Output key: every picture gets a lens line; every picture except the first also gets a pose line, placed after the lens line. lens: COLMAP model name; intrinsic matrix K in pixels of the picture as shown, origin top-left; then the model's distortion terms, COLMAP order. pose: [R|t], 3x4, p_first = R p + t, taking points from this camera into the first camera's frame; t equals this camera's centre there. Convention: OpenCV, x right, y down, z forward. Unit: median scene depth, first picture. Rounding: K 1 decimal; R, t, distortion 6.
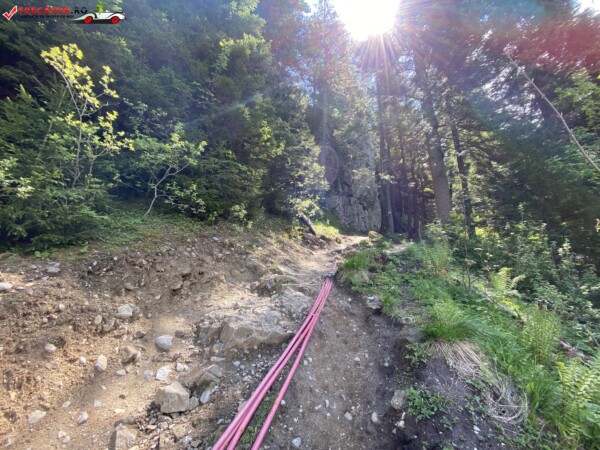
lens RADIAL K [[240.3, 0, 300.2], [0, 240.3, 224.9], [0, 0, 1]] dist [-0.002734, -0.000750]
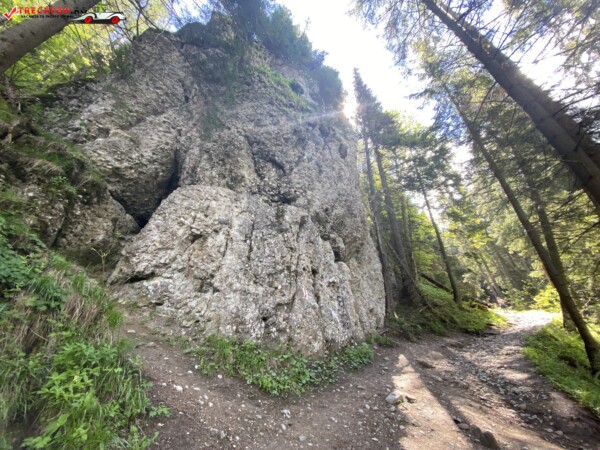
lens RADIAL K [[240.3, 0, 299.8], [0, 240.3, 225.2], [0, 0, 1]] dist [-0.002734, -0.000750]
pose [[0.994097, 0.029803, 0.104322, 0.186747], [0.000169, 0.961104, -0.276187, -0.020054], [-0.108495, 0.274574, 0.955425, 0.707796]]
